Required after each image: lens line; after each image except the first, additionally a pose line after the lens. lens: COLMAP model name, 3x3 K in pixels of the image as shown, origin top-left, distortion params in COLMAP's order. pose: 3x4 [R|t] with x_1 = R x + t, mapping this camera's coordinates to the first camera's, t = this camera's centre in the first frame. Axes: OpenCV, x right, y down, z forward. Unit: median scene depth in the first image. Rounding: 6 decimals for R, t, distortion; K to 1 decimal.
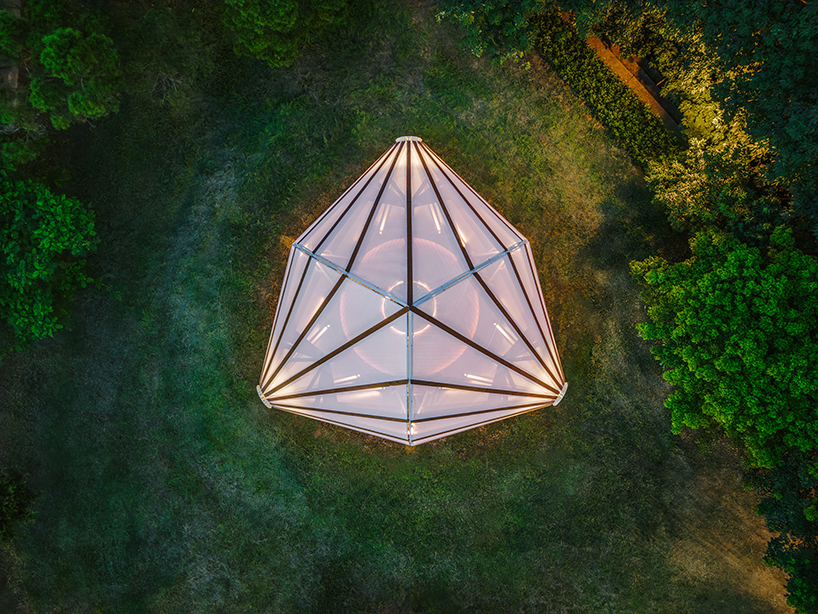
lens RADIAL K [[326.0, 0, 409.0], [0, 326.0, 307.0], [0, 0, 1]] dist [0.010251, -0.000119]
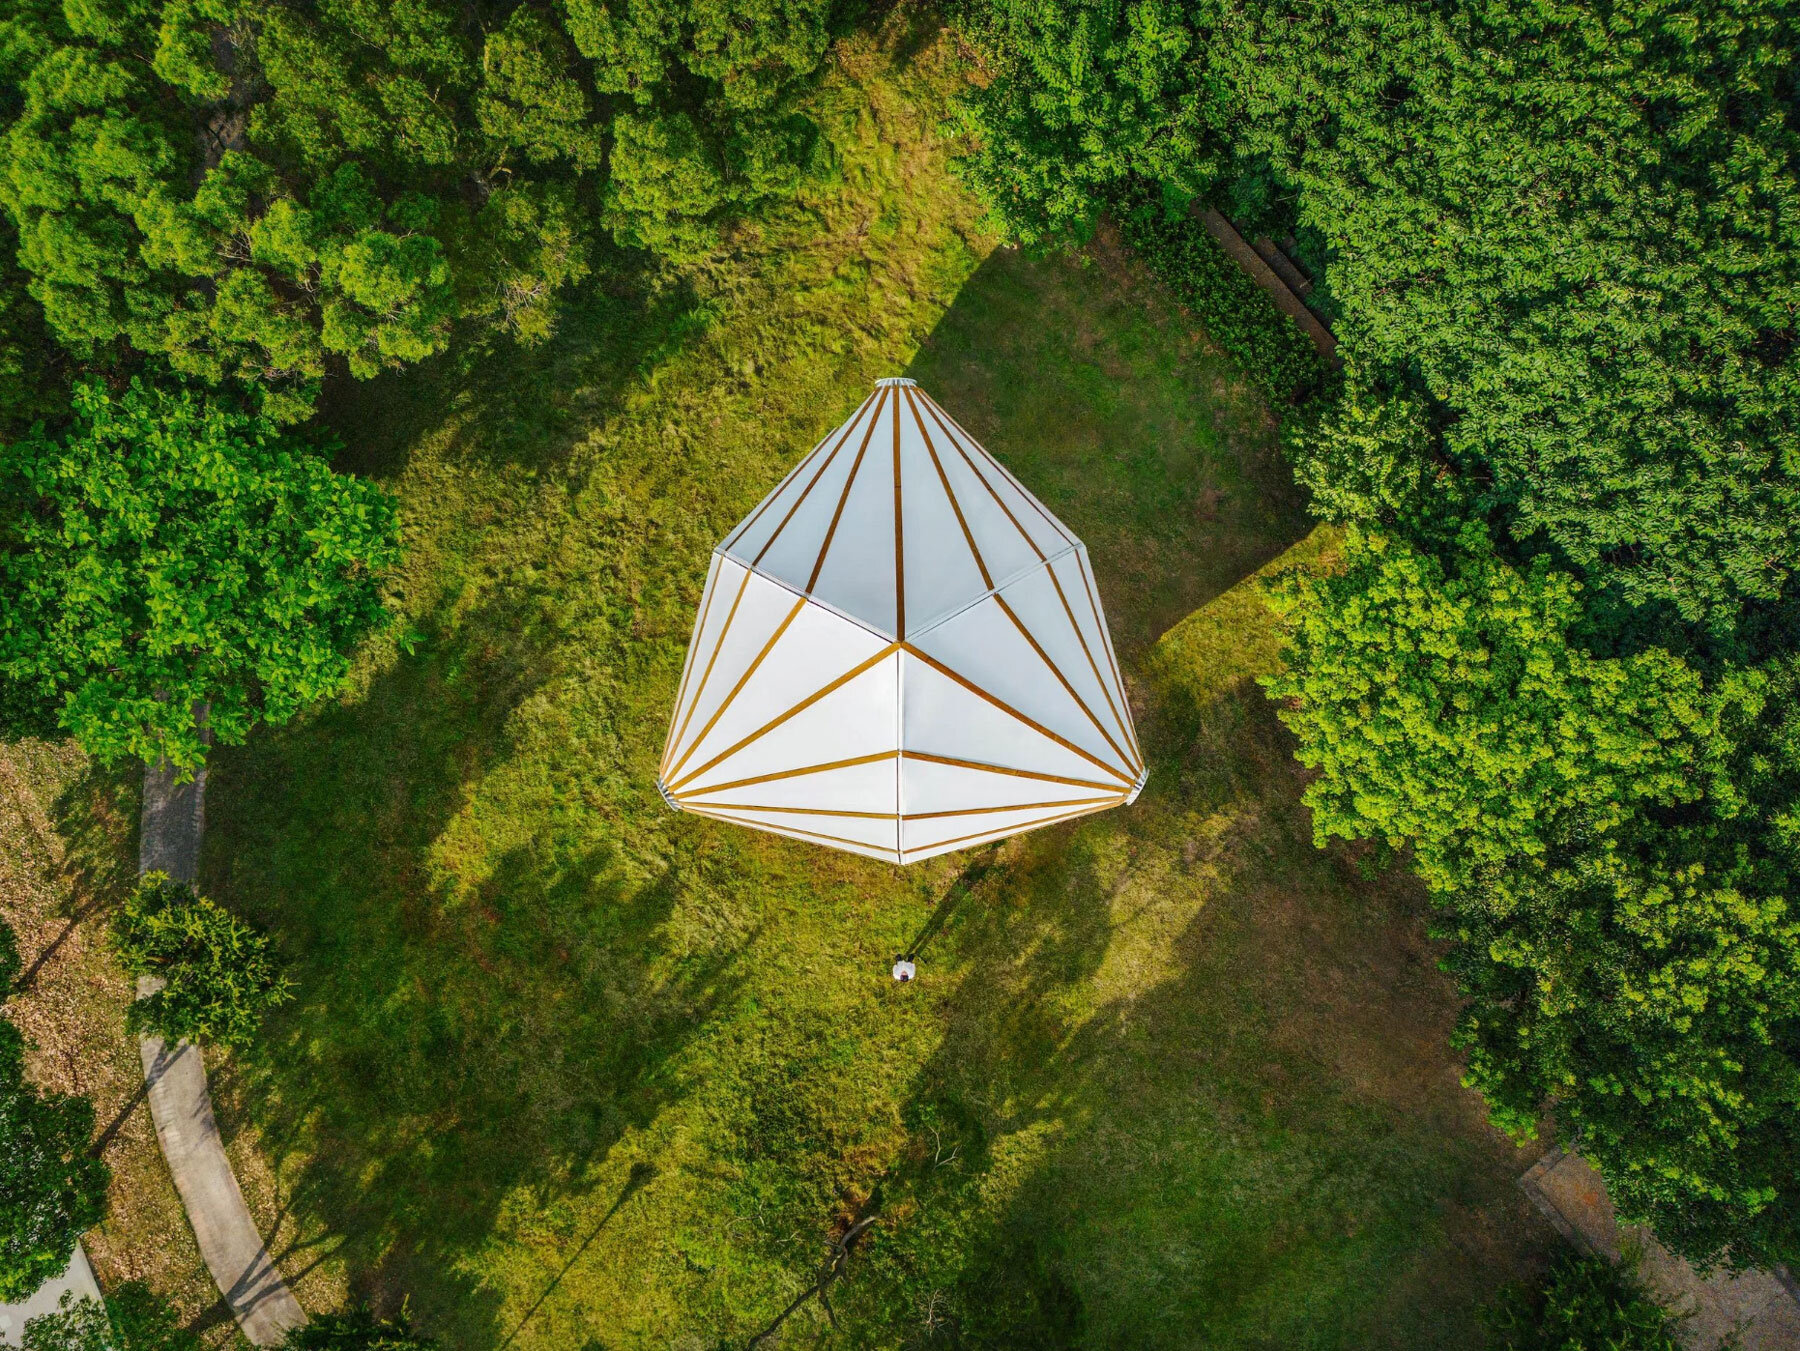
lens RADIAL K [[729.3, 0, 889.7], [0, 729.3, 665.2], [0, 0, 1]] dist [0.000063, 0.000058]
pose [[0.999989, -0.002791, 0.003800, -0.020805], [0.002850, 0.999873, -0.015702, 0.056662], [-0.003756, 0.015712, 0.999869, -0.431589]]
